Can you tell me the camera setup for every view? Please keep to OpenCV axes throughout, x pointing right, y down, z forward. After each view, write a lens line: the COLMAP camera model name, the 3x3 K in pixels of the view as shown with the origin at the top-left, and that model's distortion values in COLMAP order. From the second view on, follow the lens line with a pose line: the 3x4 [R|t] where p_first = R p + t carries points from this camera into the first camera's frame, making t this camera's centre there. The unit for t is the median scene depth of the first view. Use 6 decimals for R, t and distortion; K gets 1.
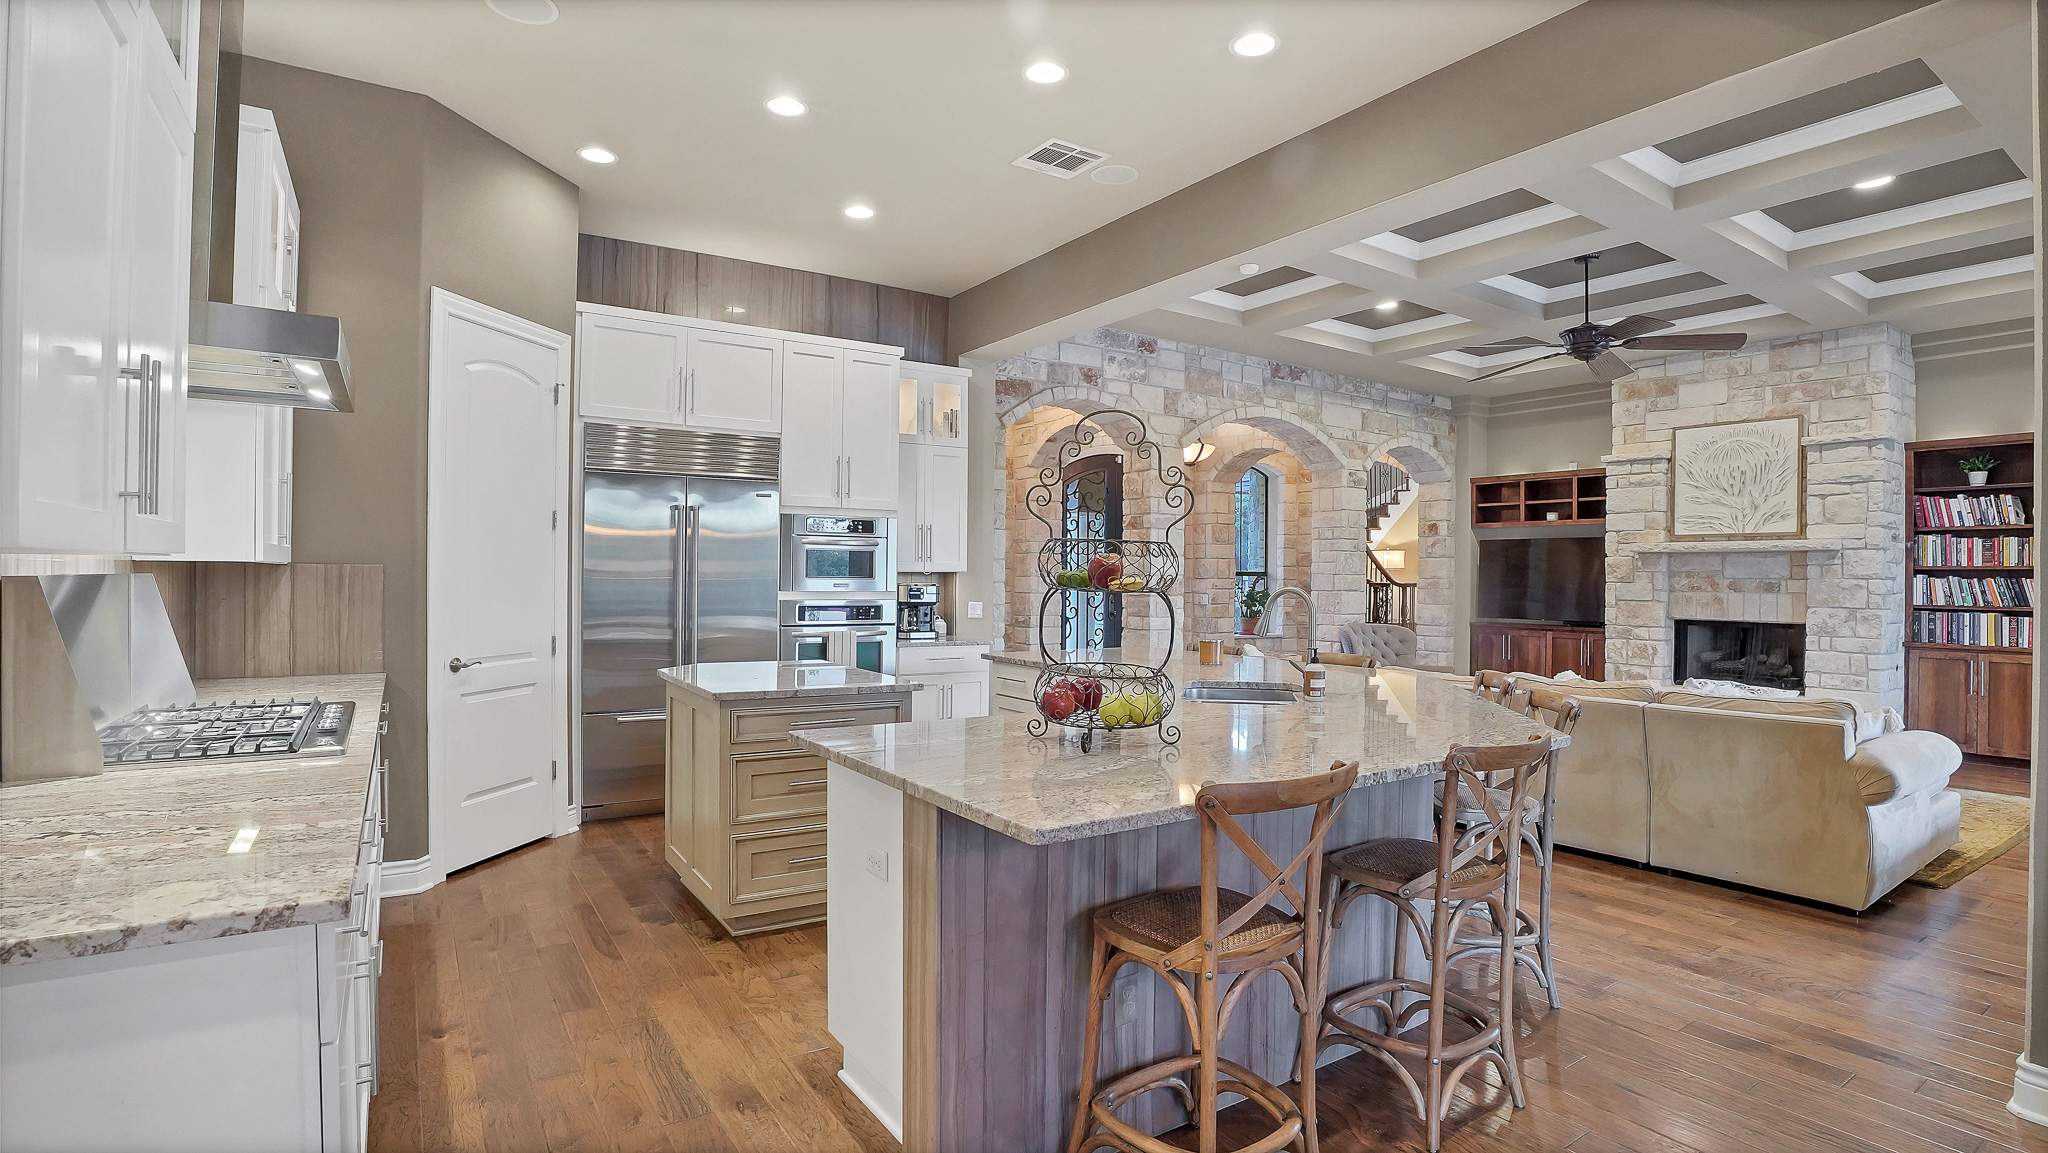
lens RADIAL K [[968.6, 0, 1024.7], [0, 968.6, 573.4], [0, 0, 1]] dist [-0.072748, 0.021067]
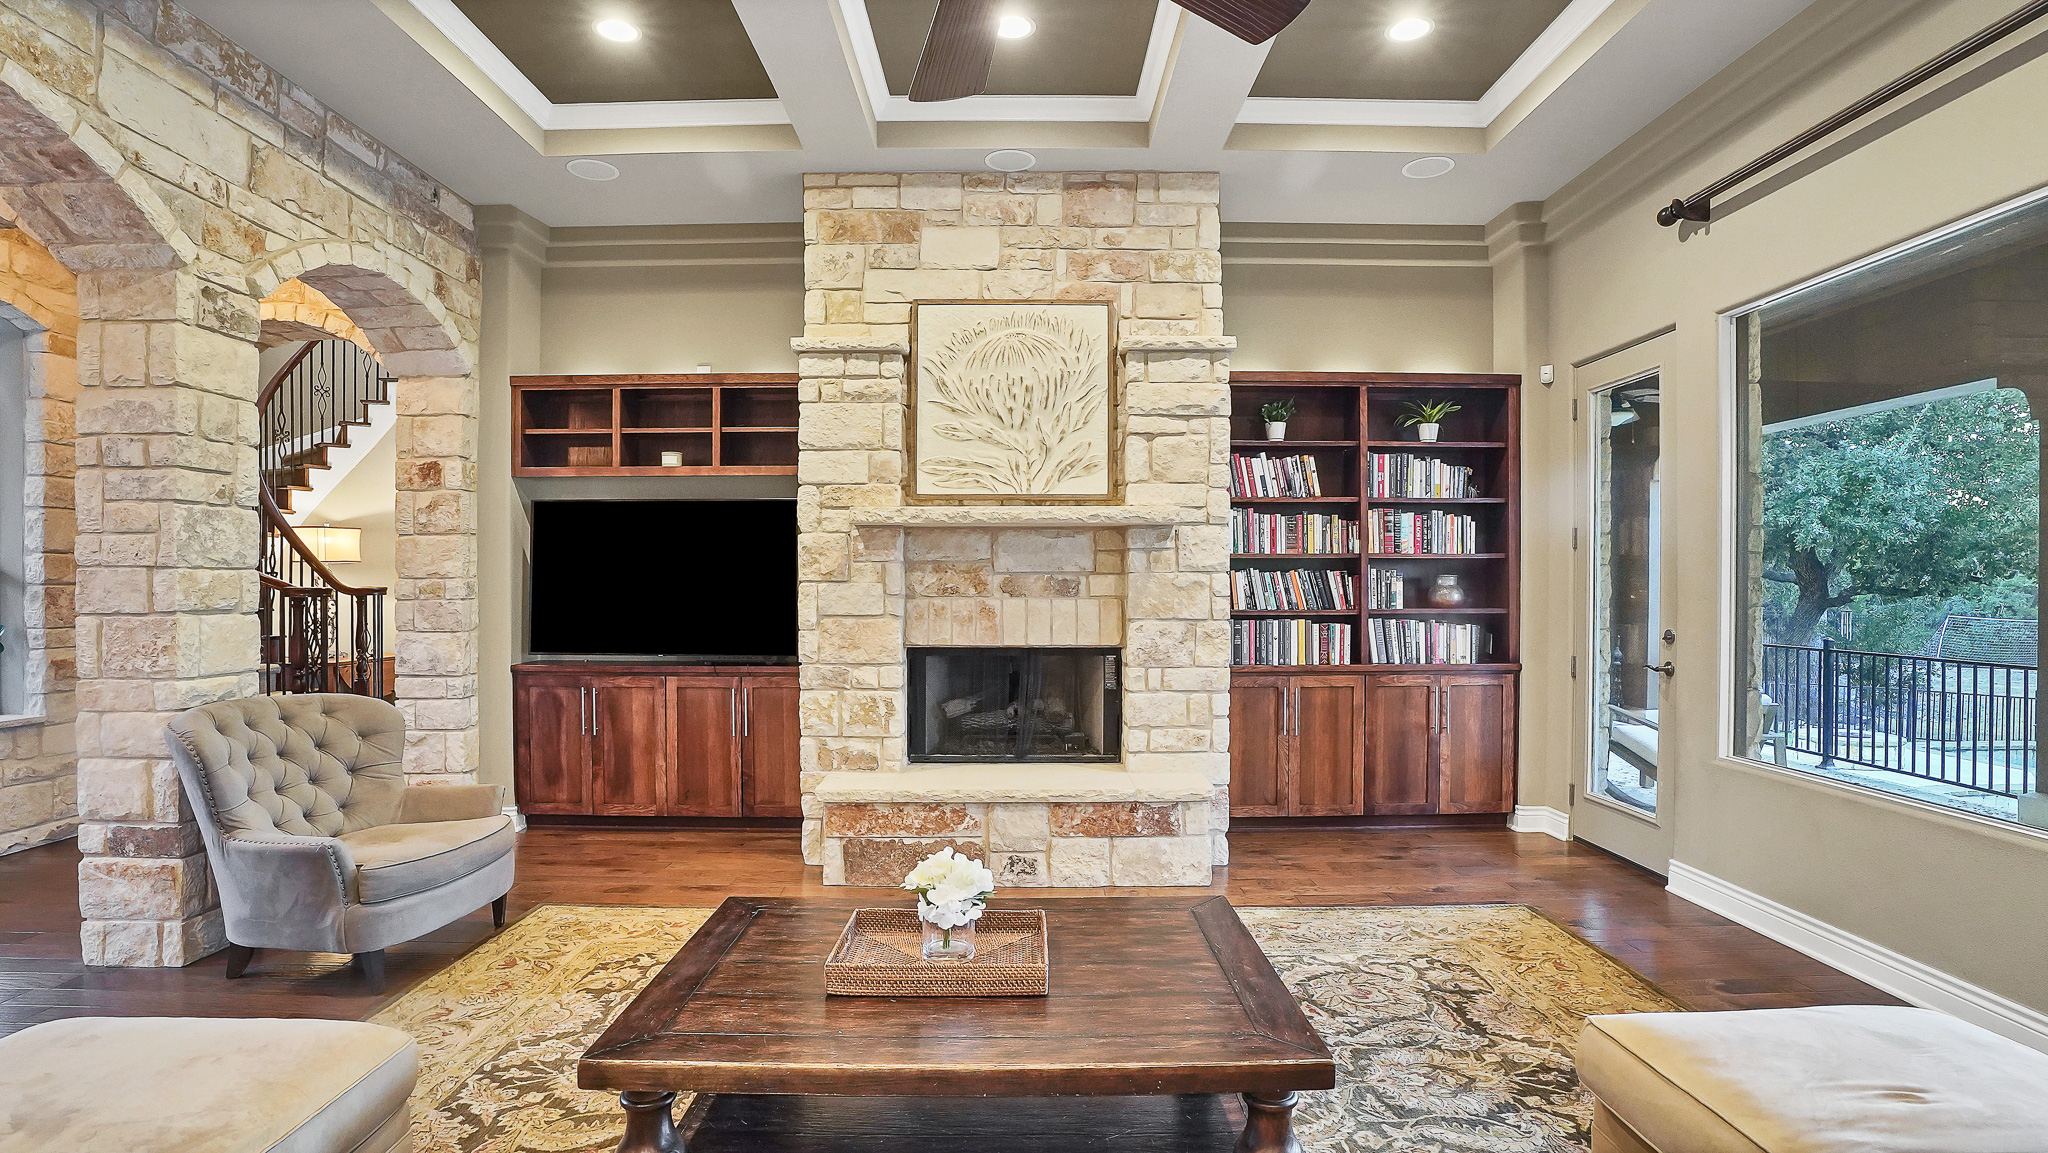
lens RADIAL K [[993.2, 0, 1021.6], [0, 993.2, 586.4], [0, 0, 1]] dist [-0.075845, 0.024411]
pose [[0.553079, -0.014017, 0.833011, 0.274793], [0.003929, 0.999891, 0.014216, 0.005439], [-0.833119, -0.004590, 0.553074, 0.713756]]
